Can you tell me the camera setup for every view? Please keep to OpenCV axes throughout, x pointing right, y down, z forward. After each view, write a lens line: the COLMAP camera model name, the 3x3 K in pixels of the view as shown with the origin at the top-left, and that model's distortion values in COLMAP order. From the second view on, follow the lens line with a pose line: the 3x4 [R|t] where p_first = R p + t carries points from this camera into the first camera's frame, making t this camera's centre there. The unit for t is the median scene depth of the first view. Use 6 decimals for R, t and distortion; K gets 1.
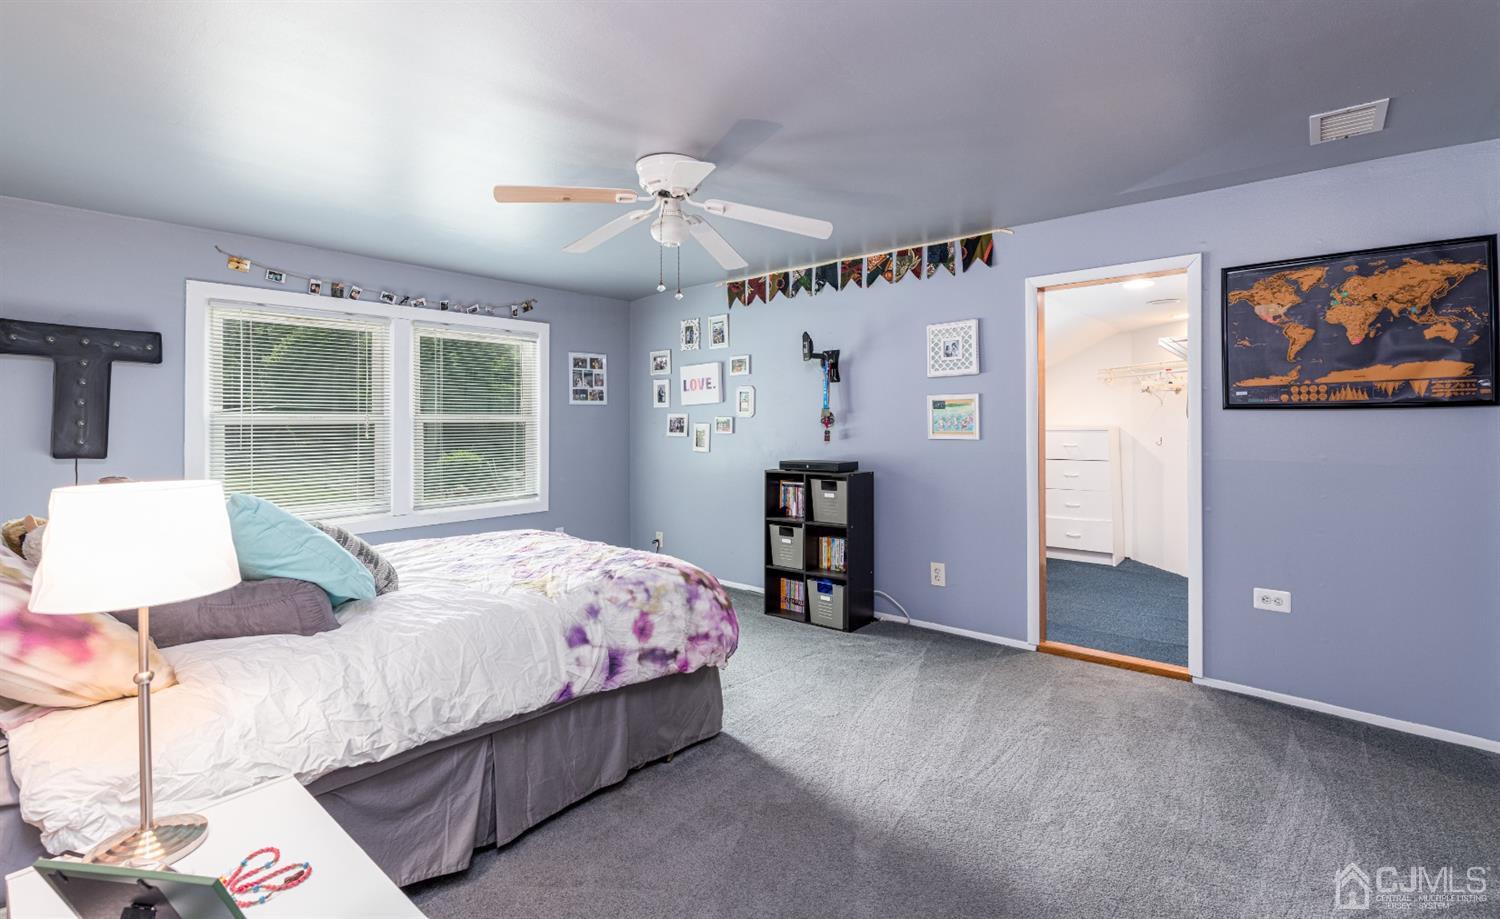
lens RADIAL K [[649.3, 0, 793.7], [0, 649.3, 413.0], [0, 0, 1]] dist [0.001584, 0.000047]
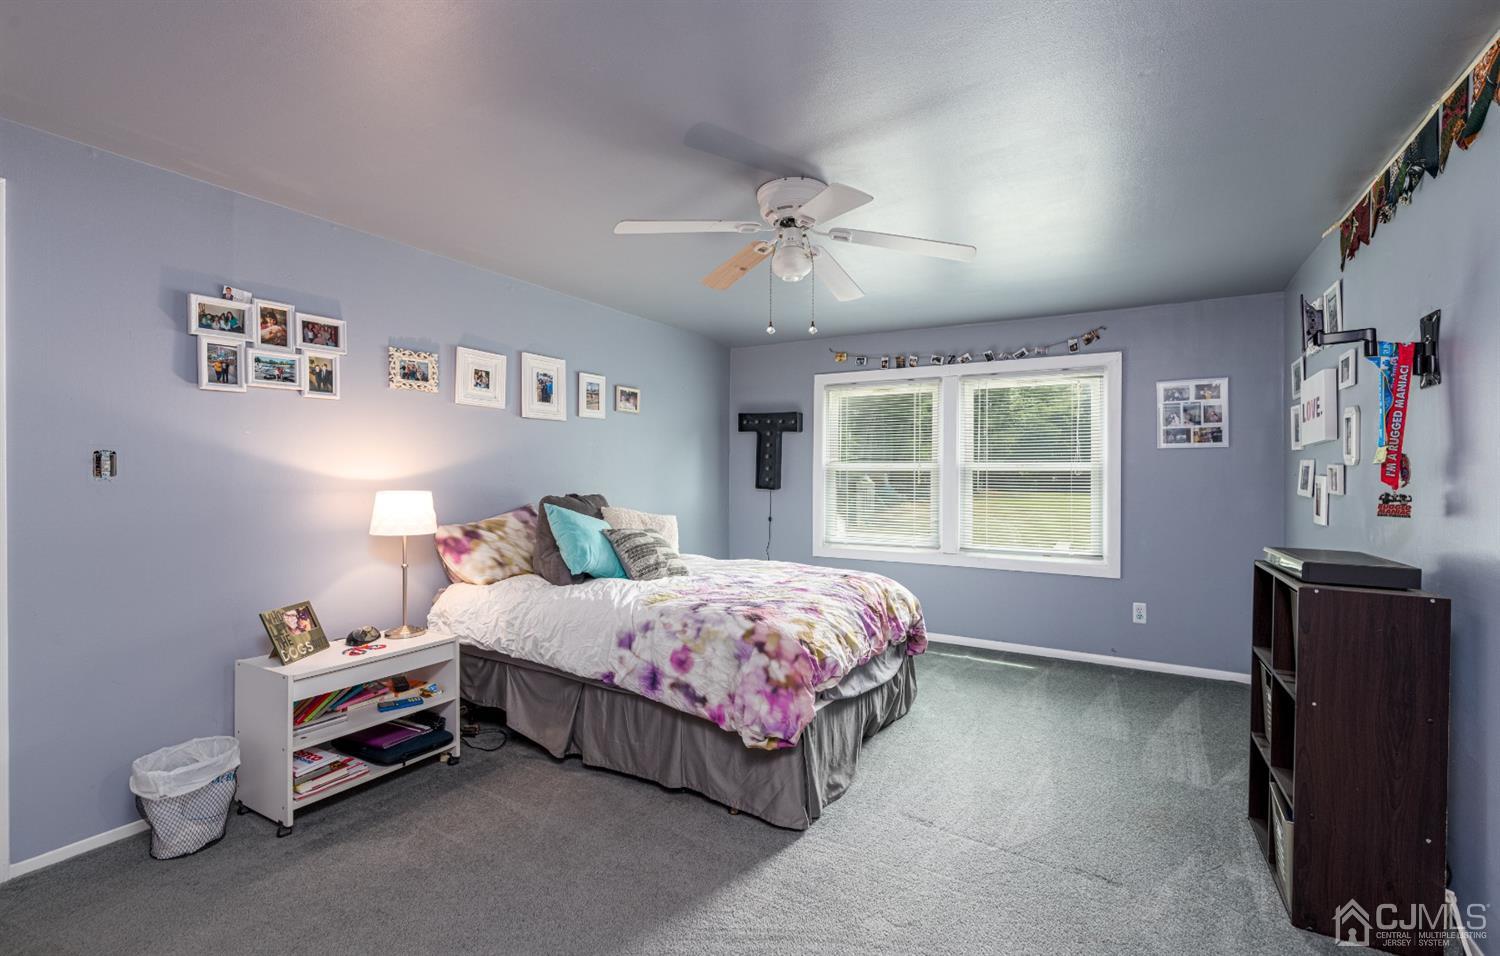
lens RADIAL K [[643.7, 0, 750.4], [0, 643.7, 477.2], [0, 0, 1]] dist [-0.001649, 0.000000]
pose [[0.156854, 0.016948, -0.987476, 0.433378], [0.005256, 0.999824, 0.017995, 0.005289], [0.987608, -0.008013, 0.156738, 0.495778]]
